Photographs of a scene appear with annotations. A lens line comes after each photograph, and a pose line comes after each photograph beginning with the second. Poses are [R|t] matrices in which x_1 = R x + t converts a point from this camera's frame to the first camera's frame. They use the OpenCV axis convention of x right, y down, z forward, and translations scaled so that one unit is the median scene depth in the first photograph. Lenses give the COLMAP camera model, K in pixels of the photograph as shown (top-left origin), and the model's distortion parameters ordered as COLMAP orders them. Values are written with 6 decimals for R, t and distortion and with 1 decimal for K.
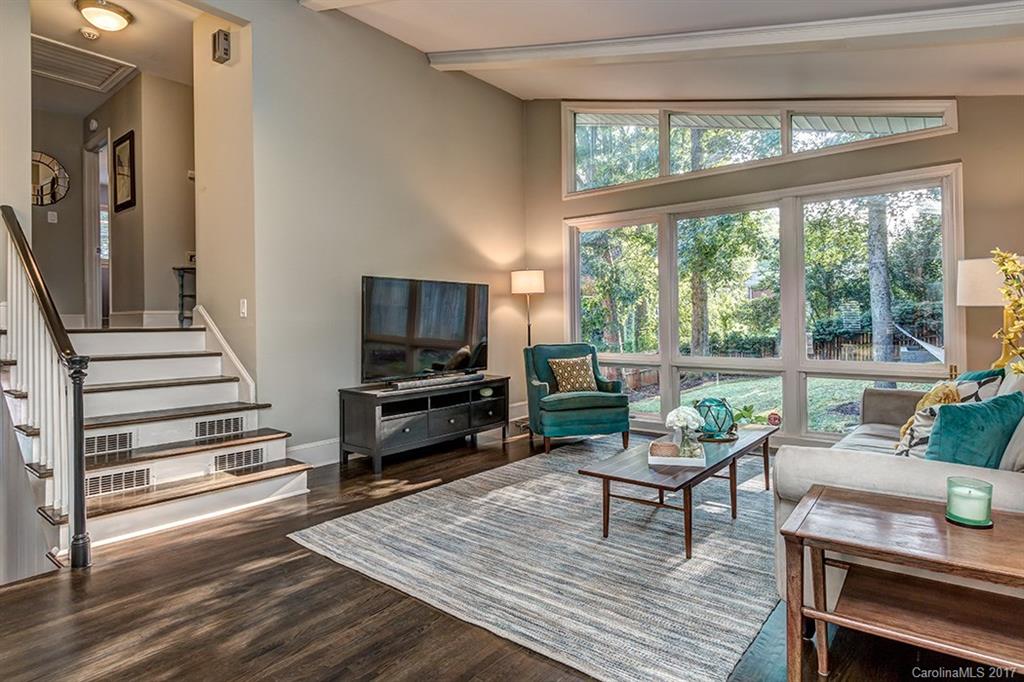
lens RADIAL K [[558.8, 0, 517.9], [0, 558.8, 324.8], [0, 0, 1]] dist [-0.004164, -0.000393]
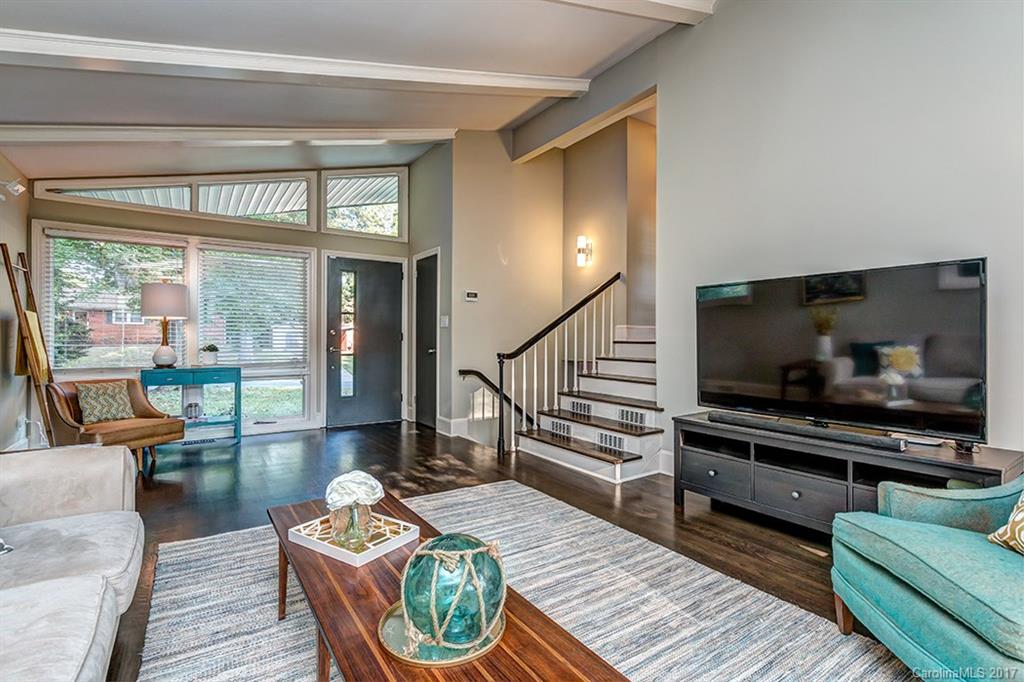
lens RADIAL K [[472.1, 0, 510.8], [0, 472.1, 338.0], [0, 0, 1]] dist [0.010175, 0.000752]
pose [[-0.305149, 0.000924, -0.952304, 0.623017], [-0.003882, 0.999990, 0.002214, -0.003933], [0.952297, 0.004373, -0.305143, 1.092075]]
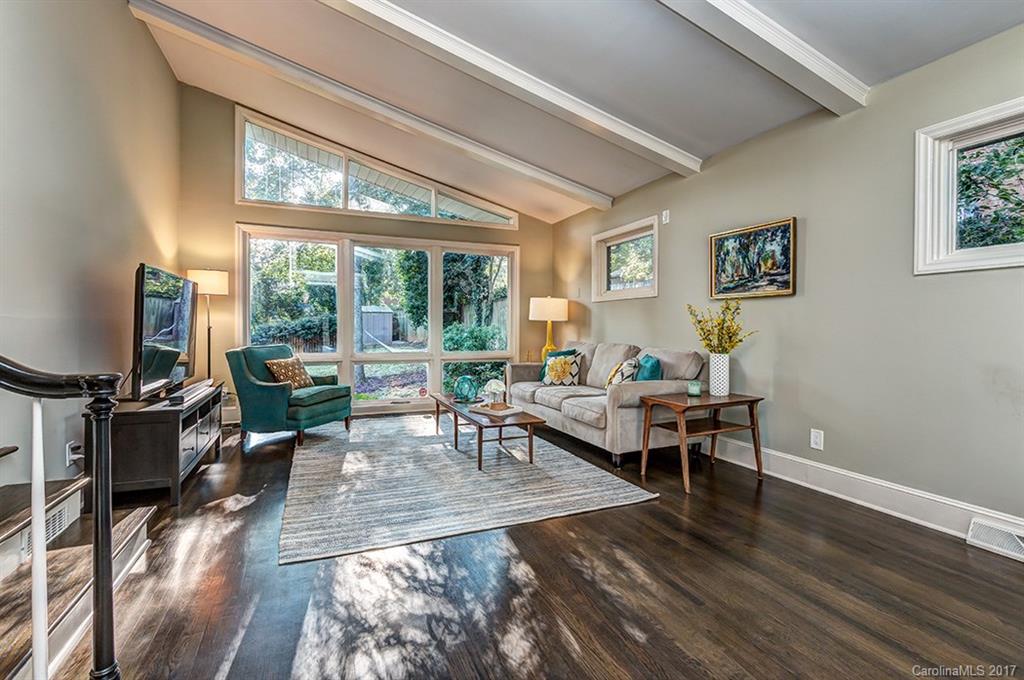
lens RADIAL K [[472.1, 0, 512.3], [0, 472.1, 335.0], [0, 0, 1]] dist [0.010175, 0.000752]
pose [[0.471740, -0.004232, 0.881727, -0.714507], [-0.005530, 0.999955, 0.007759, 0.006485], [-0.881720, -0.008536, 0.471696, 0.256554]]
